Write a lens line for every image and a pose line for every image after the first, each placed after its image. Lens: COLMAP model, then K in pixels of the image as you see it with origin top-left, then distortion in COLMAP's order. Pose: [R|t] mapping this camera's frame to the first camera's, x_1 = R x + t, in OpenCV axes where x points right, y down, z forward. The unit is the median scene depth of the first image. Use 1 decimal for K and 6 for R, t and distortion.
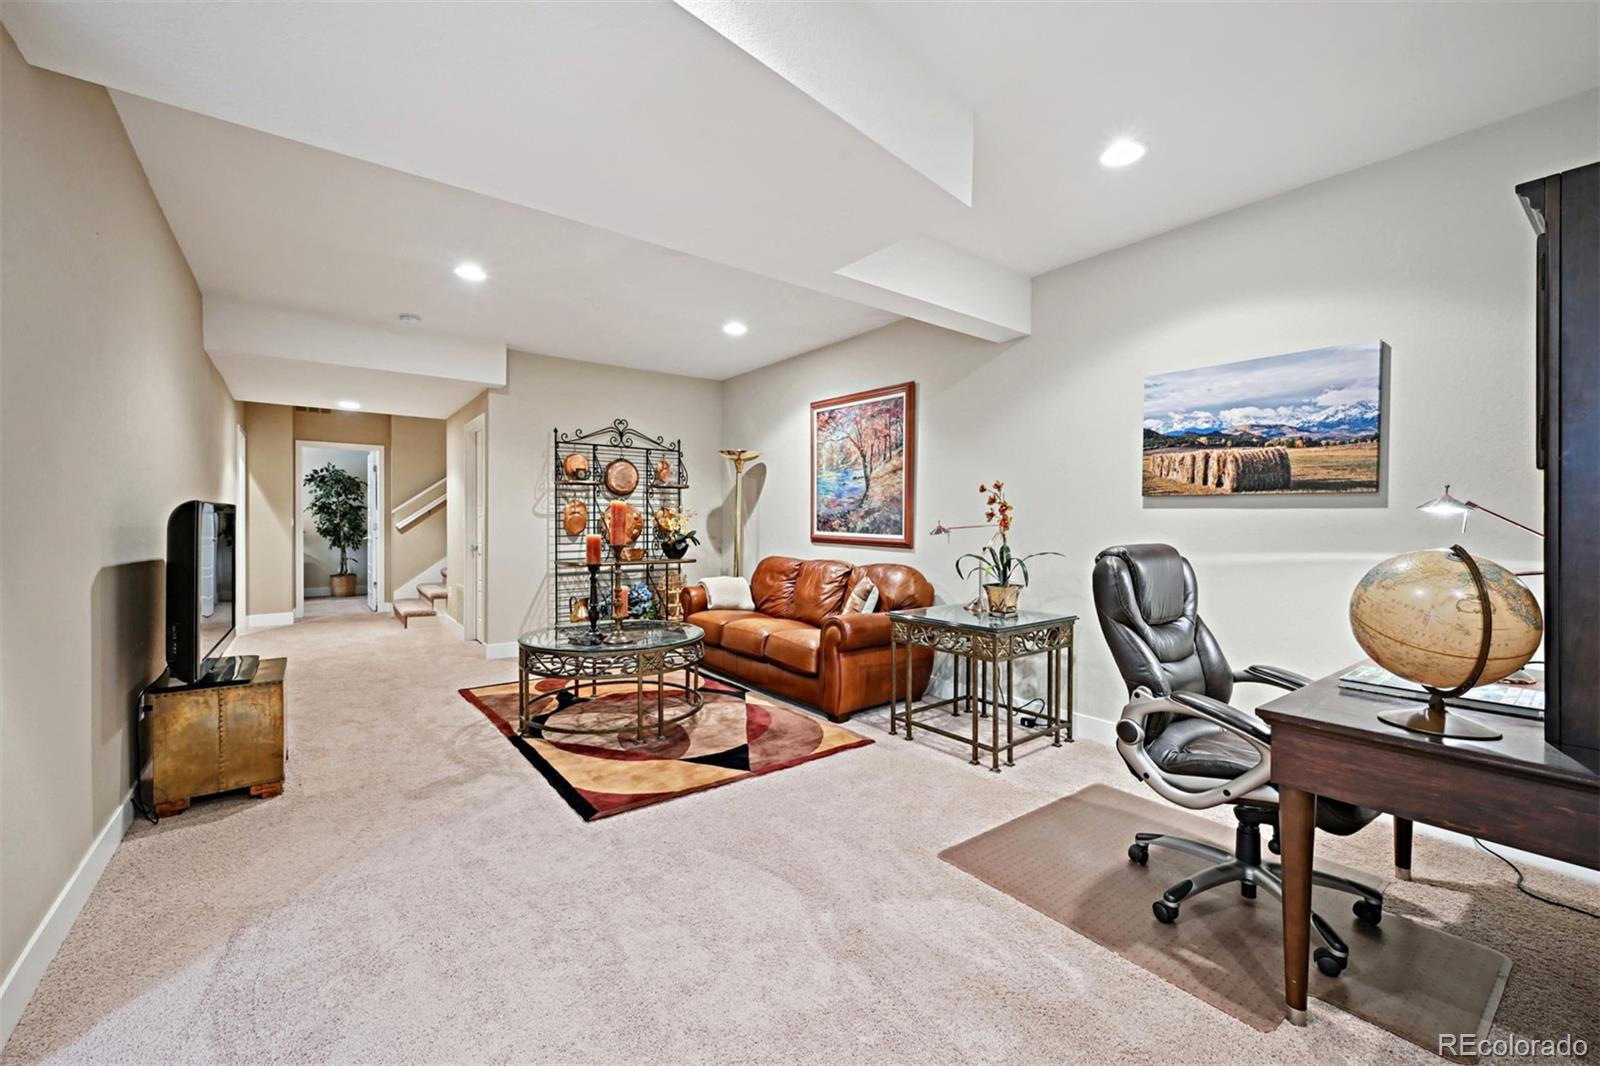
lens RADIAL K [[646.7, 0, 803.6], [0, 646.7, 523.7], [0, 0, 1]] dist [0.012254, 0.000076]
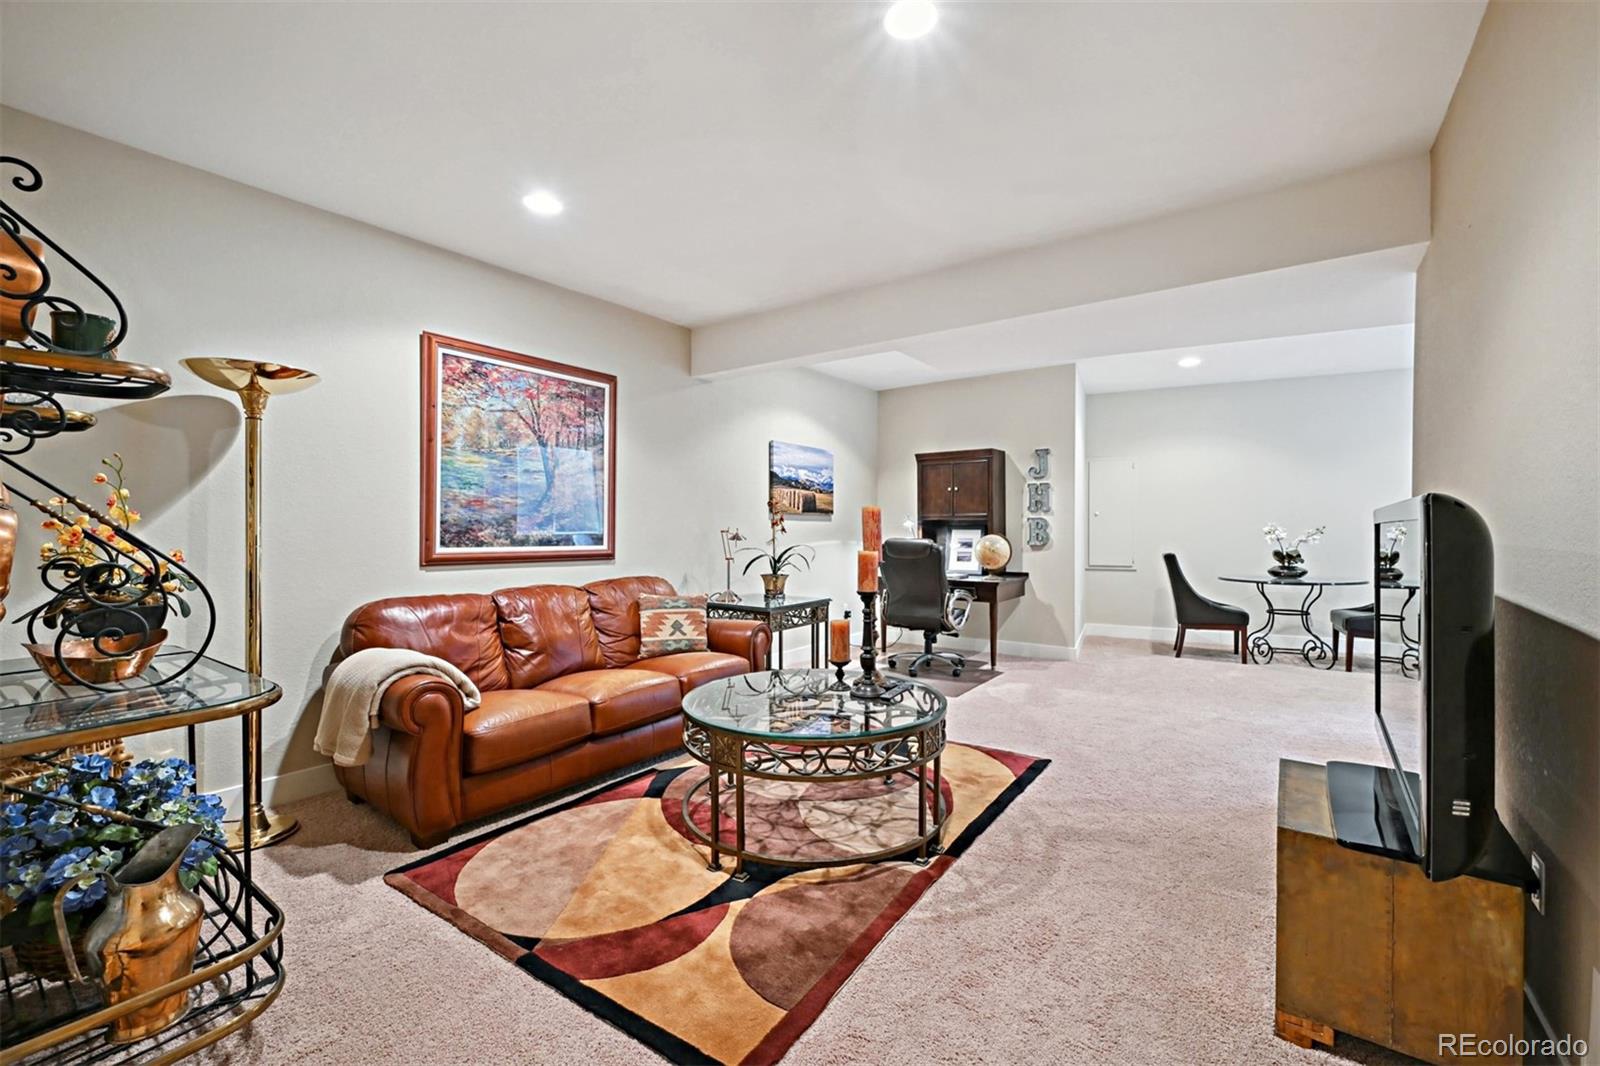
lens RADIAL K [[646.7, 0, 802.7], [0, 646.7, 529.5], [0, 0, 1]] dist [0.012254, 0.000076]
pose [[-0.276421, -0.009501, 0.960990, -0.738112], [0.005190, 0.999922, 0.011378, -0.011618], [-0.961023, 0.008132, -0.276350, 0.939255]]
